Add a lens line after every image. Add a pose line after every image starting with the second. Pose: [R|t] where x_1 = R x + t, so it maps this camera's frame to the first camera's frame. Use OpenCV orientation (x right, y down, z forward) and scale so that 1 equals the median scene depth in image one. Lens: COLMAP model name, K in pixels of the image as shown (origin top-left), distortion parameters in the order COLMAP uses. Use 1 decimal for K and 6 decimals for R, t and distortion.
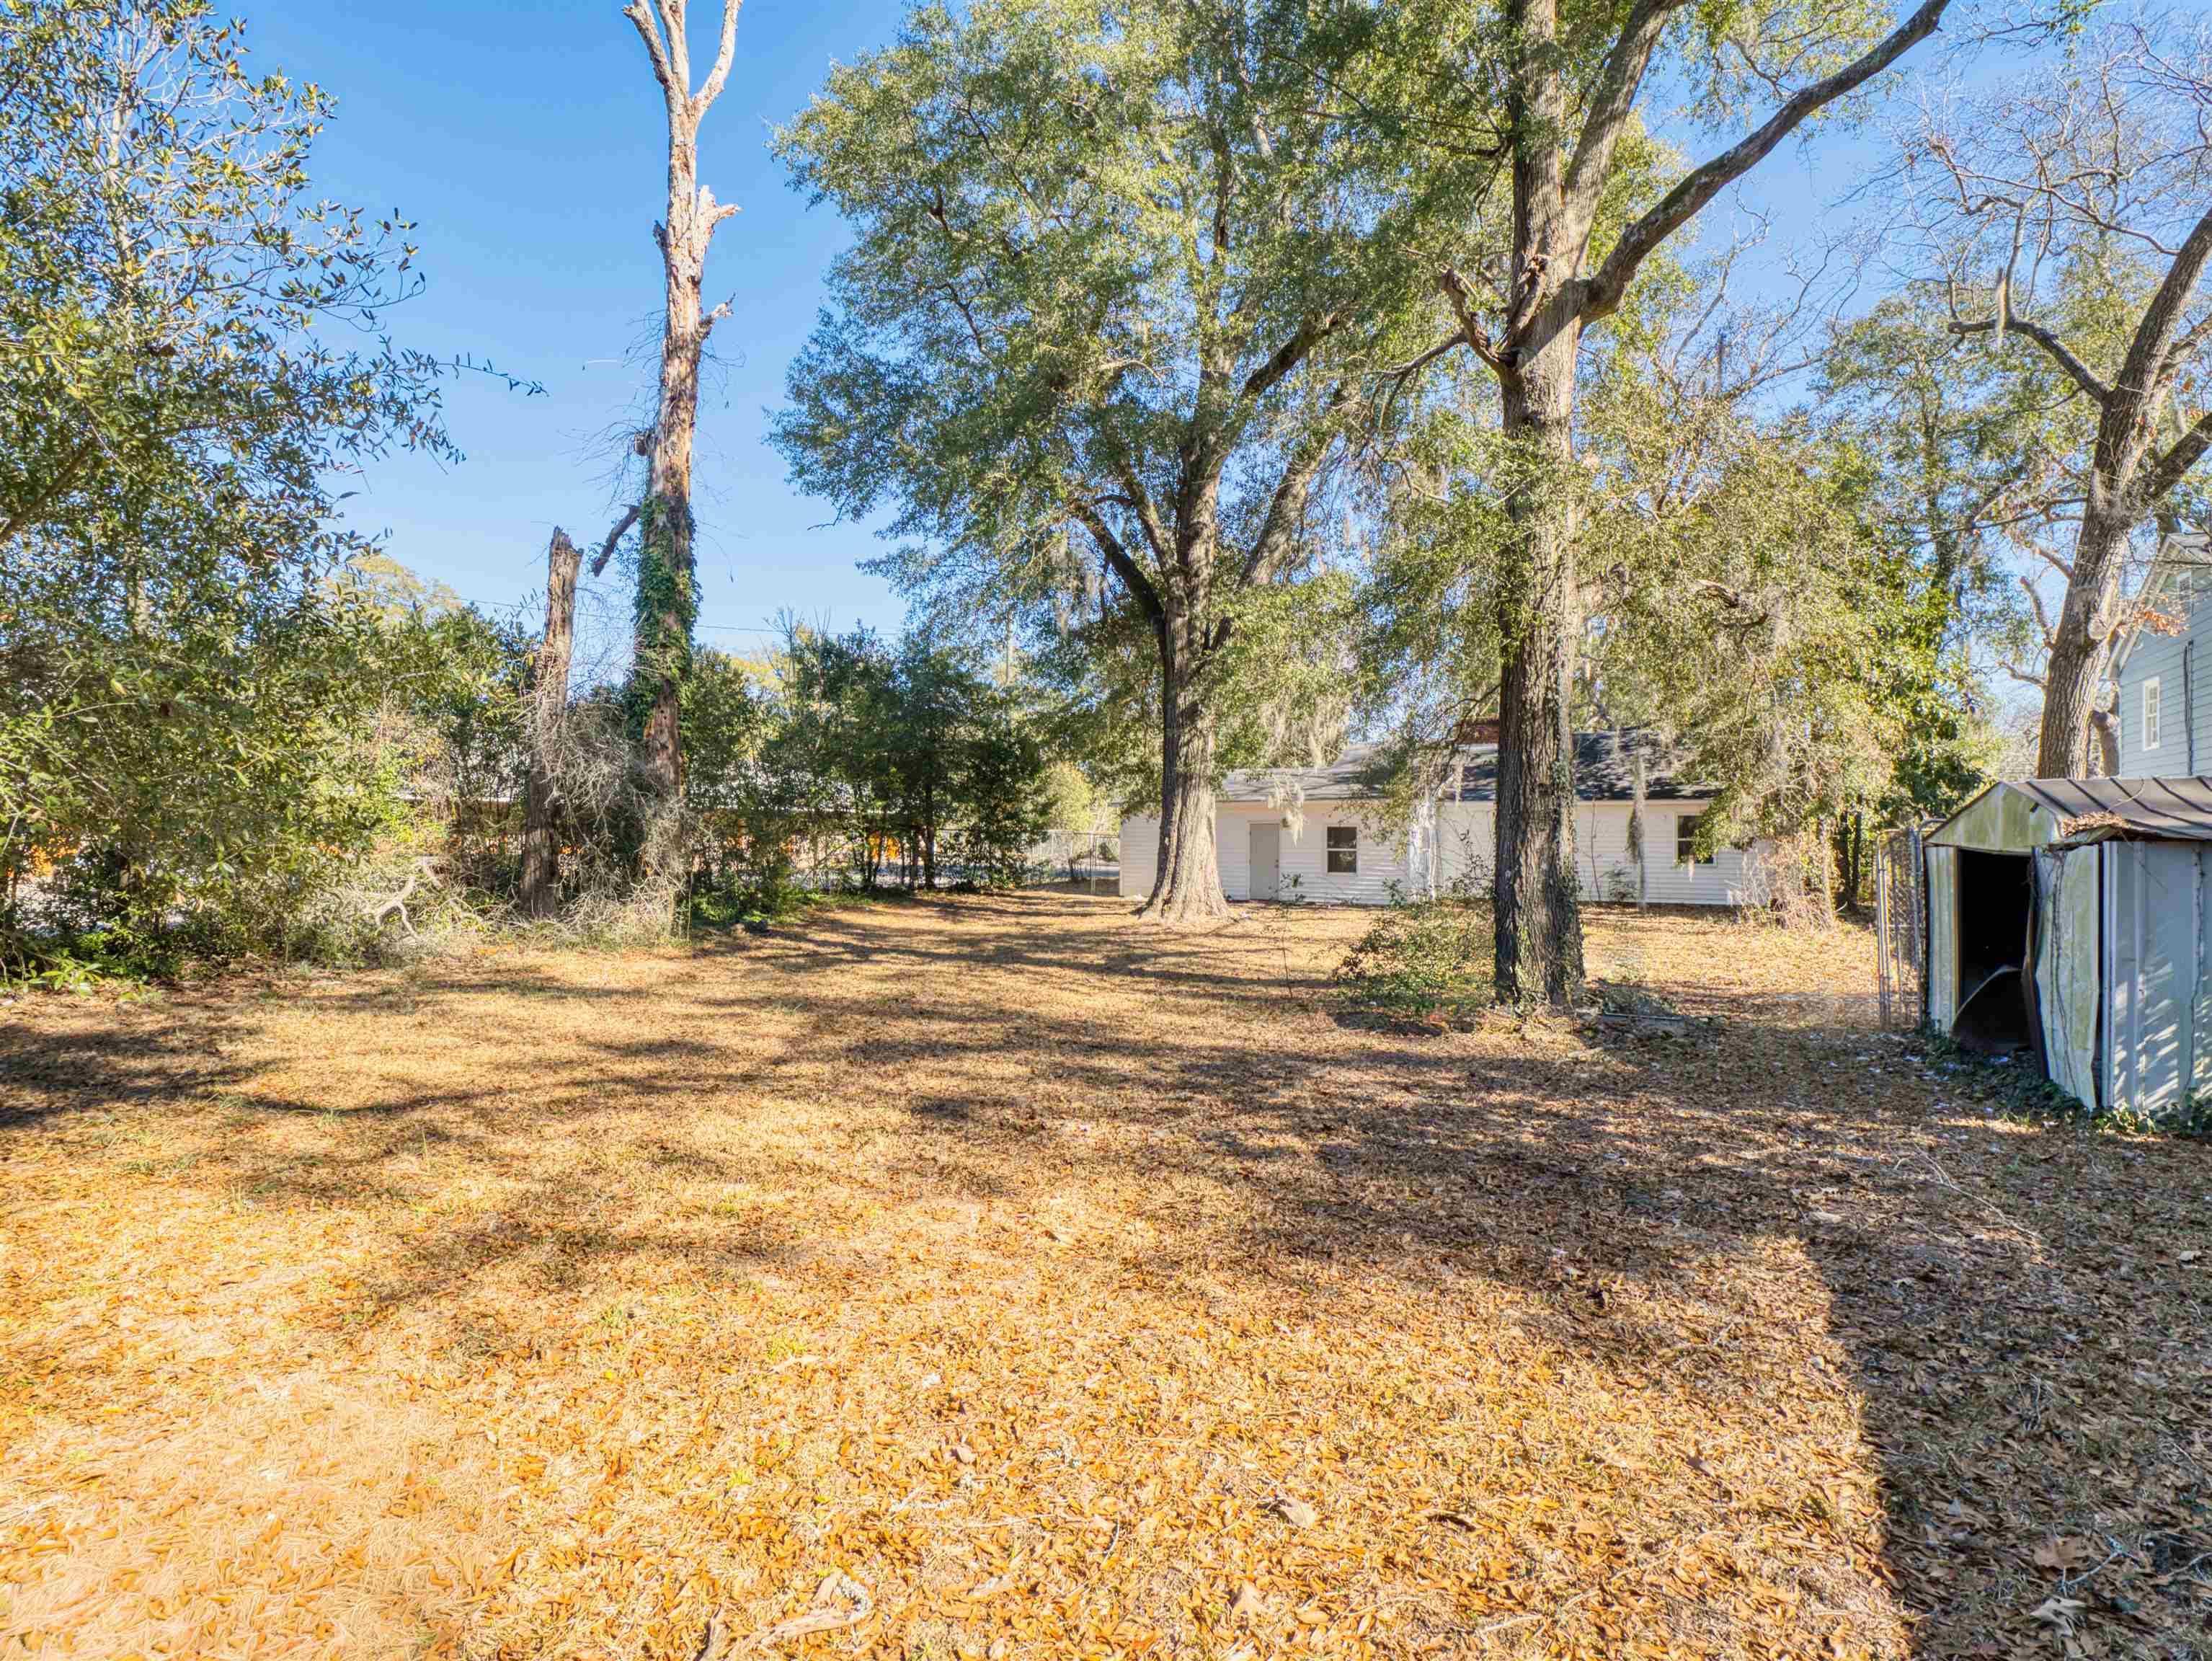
lens RADIAL K [[1070.1, 0, 1106.0], [0, 1070.1, 830.5], [0, 0, 1]] dist [0.031917, -0.032967]
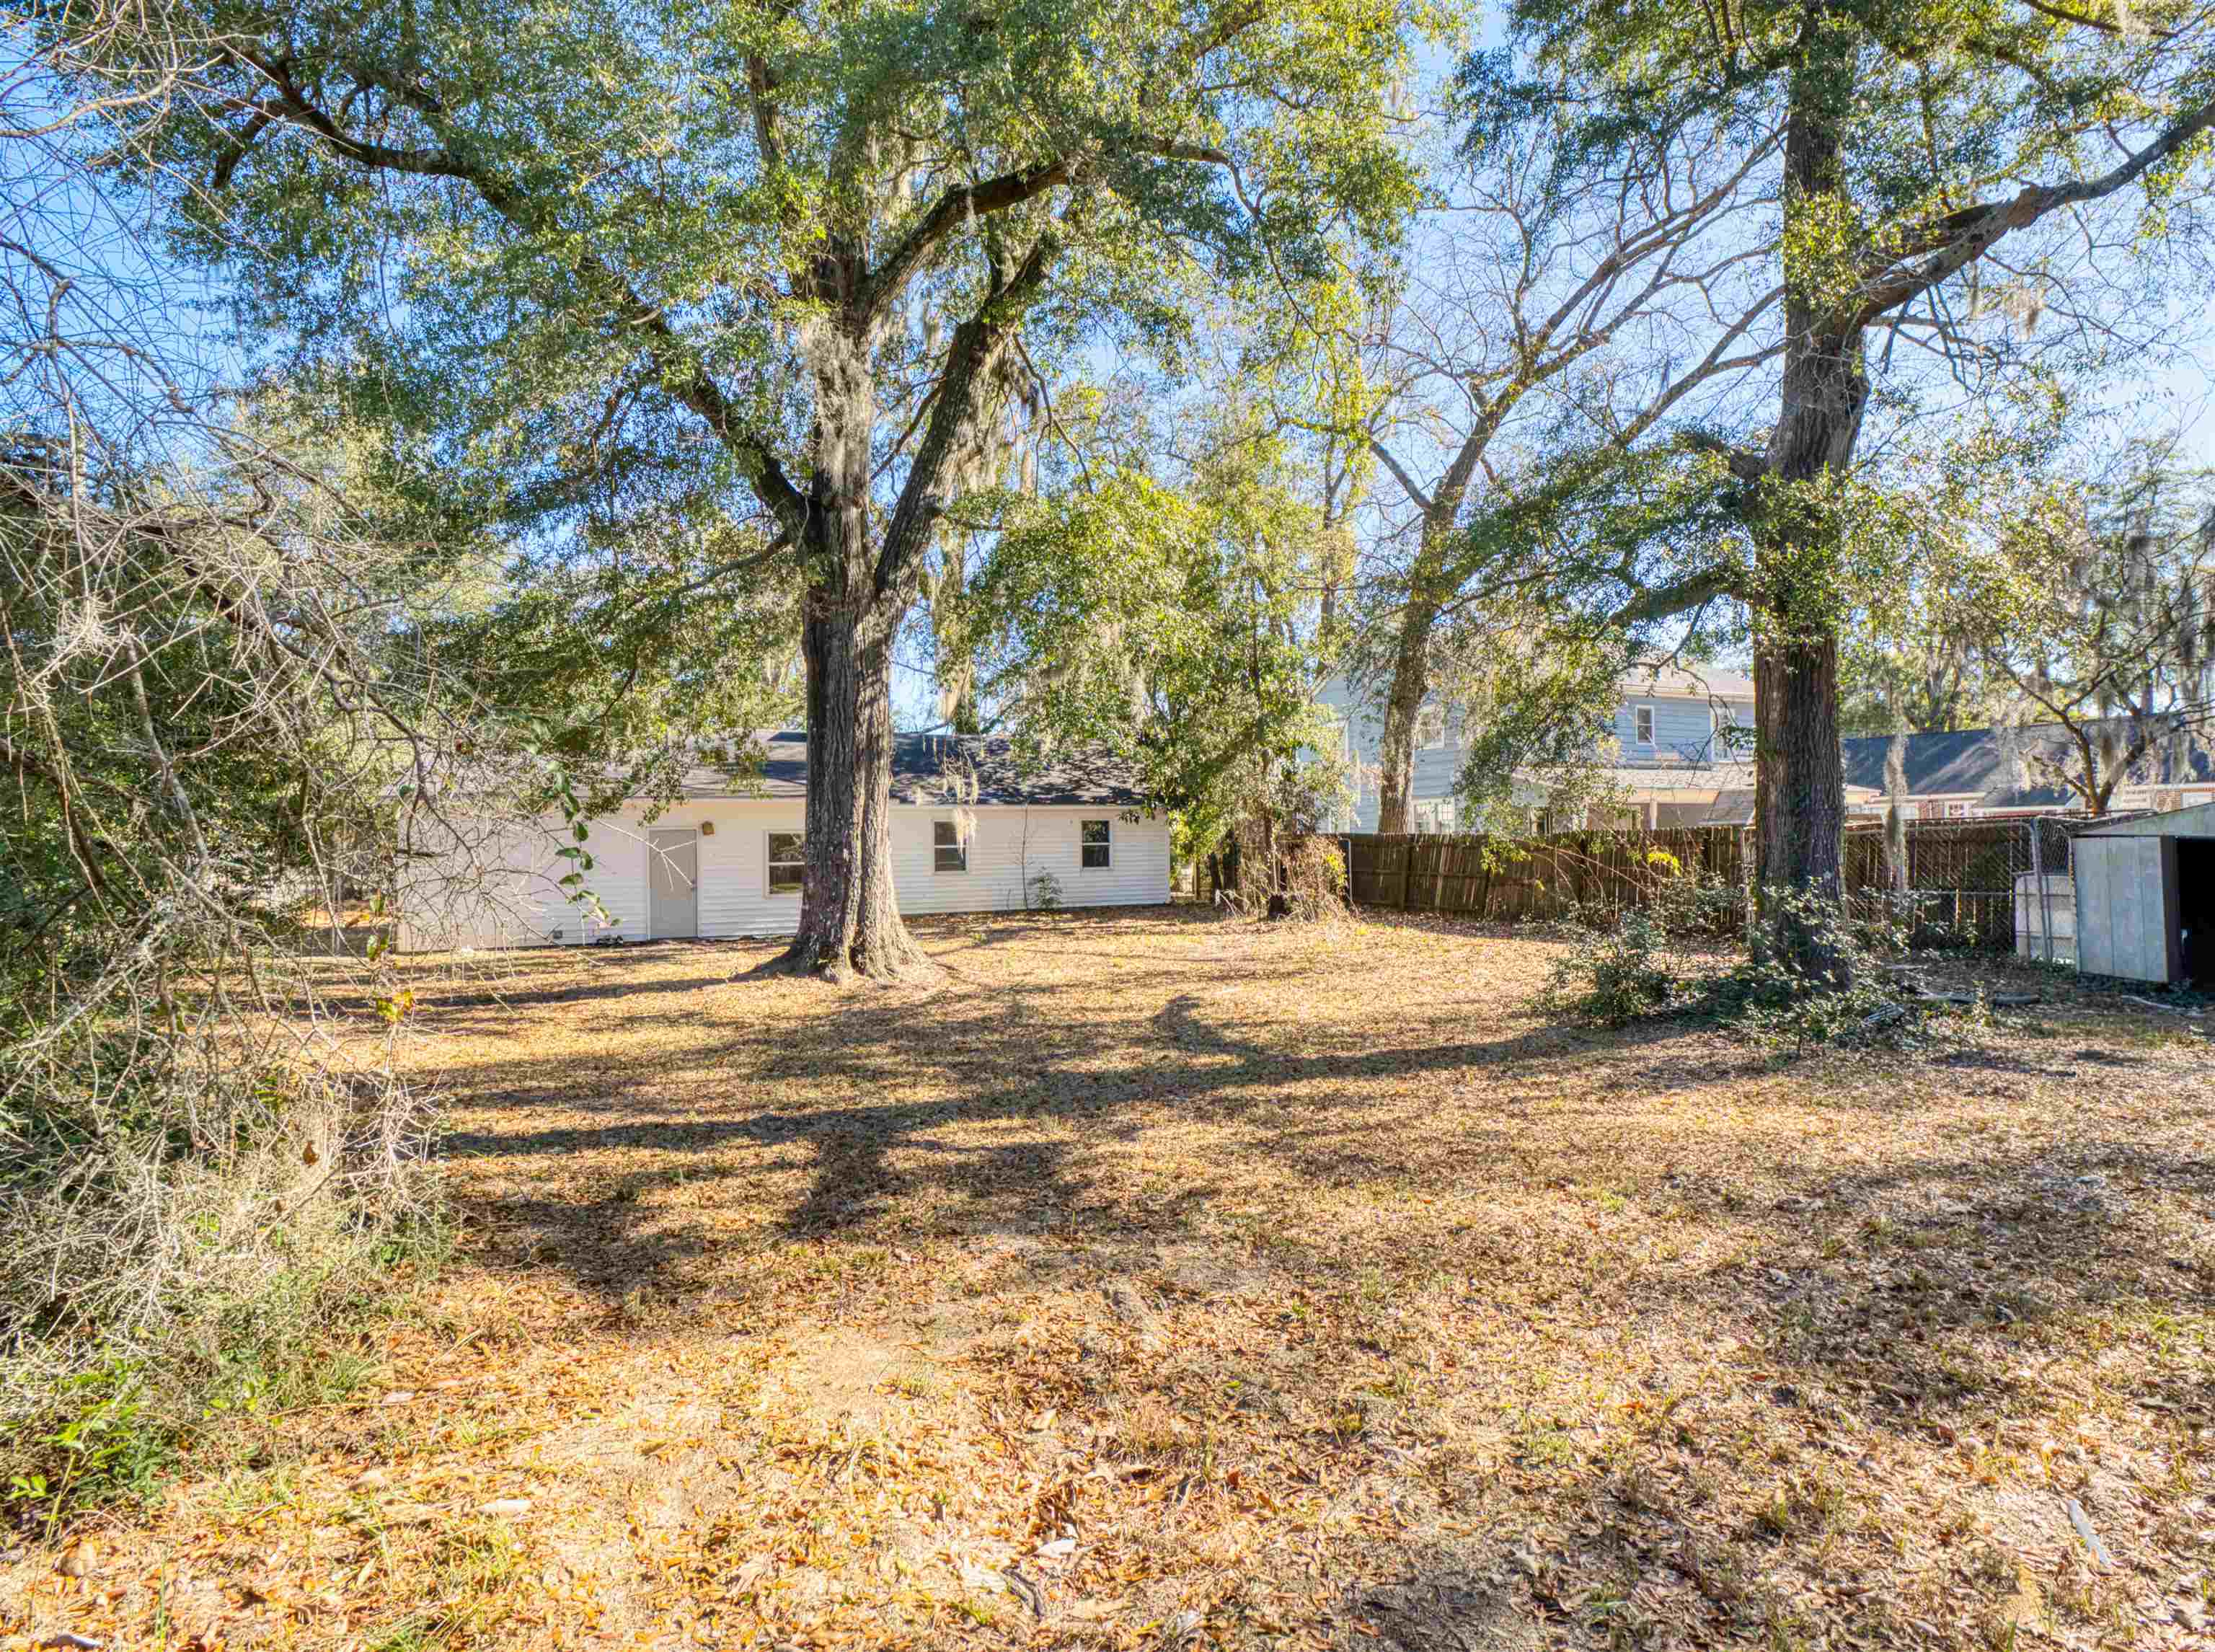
lens RADIAL K [[1068.3, 0, 1107.5], [0, 1068.3, 826.0], [0, 0, 1]] dist [-0.000425, 0.001557]
pose [[0.591205, -0.000987, 0.806521, -0.353774], [0.013369, 0.999874, -0.008576, 0.000714], [-0.806411, 0.015852, 0.591143, 0.494027]]
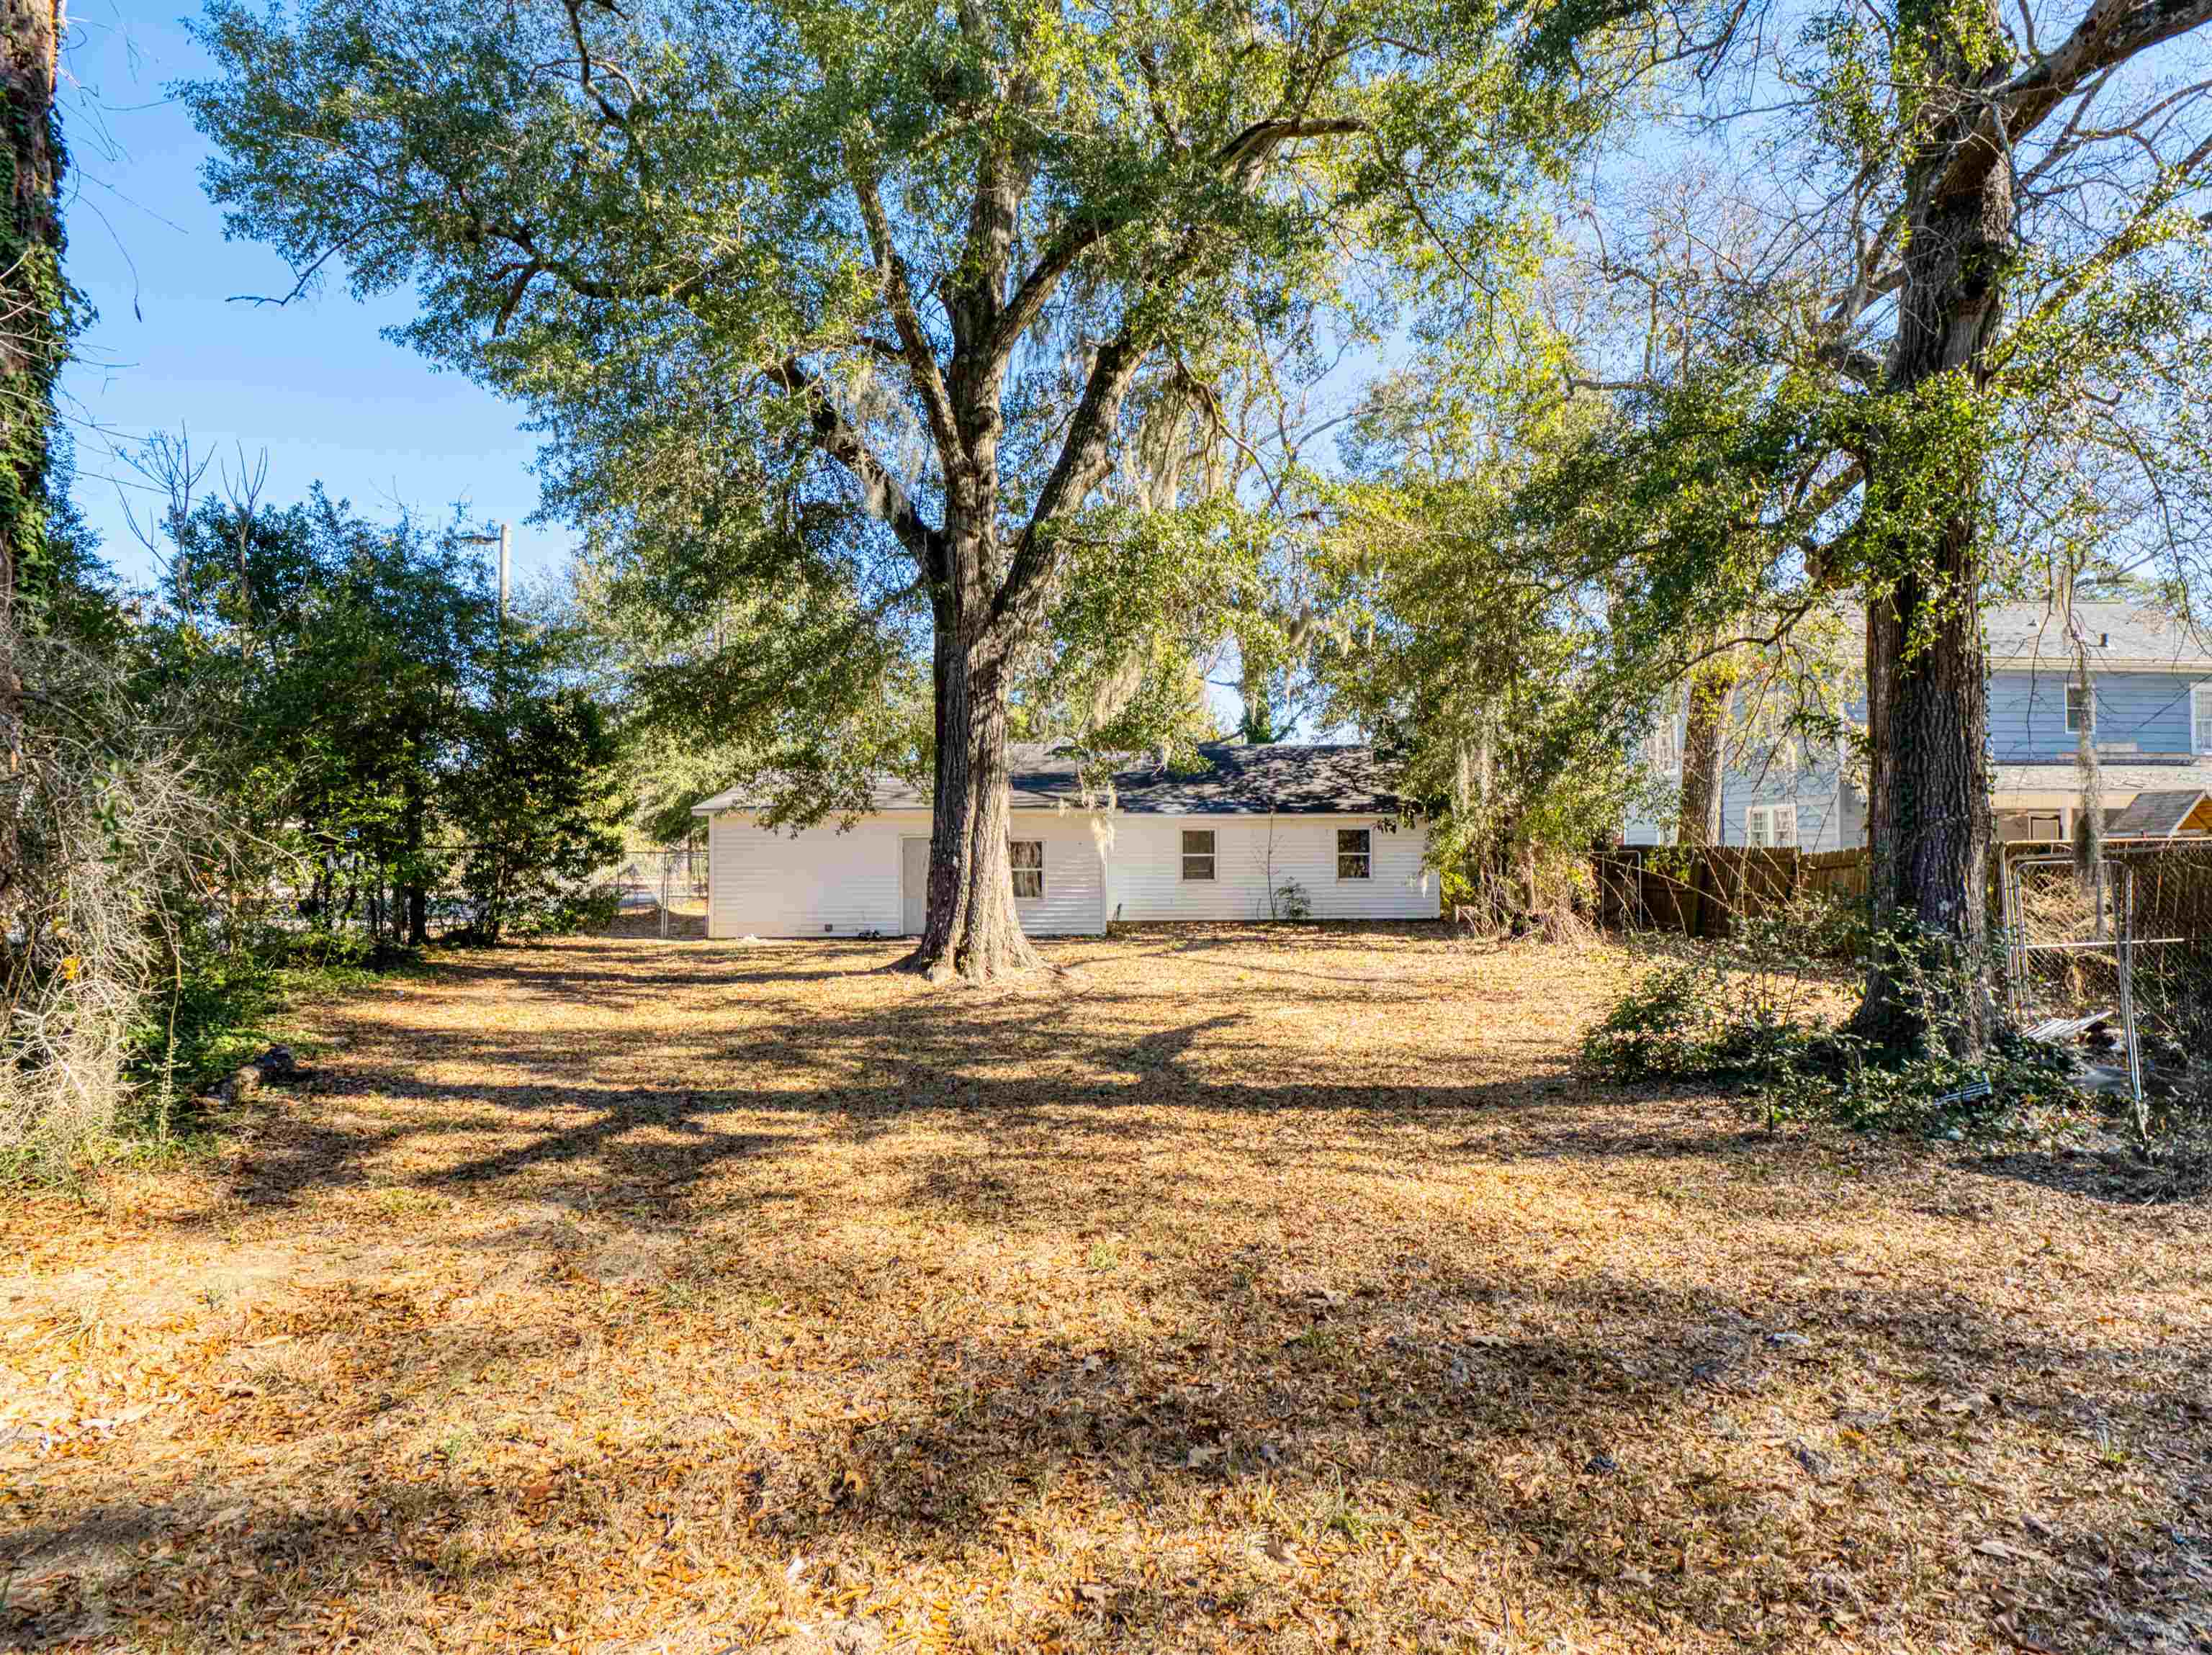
lens RADIAL K [[1068.7, 0, 1106.0], [0, 1068.7, 827.5], [0, 0, 1]] dist [0.011766, -0.021237]
pose [[0.847555, 0.005085, 0.530683, -0.218201], [0.004755, 0.999841, -0.017174, 0.000279], [-0.530686, 0.017080, 0.847396, 0.368199]]
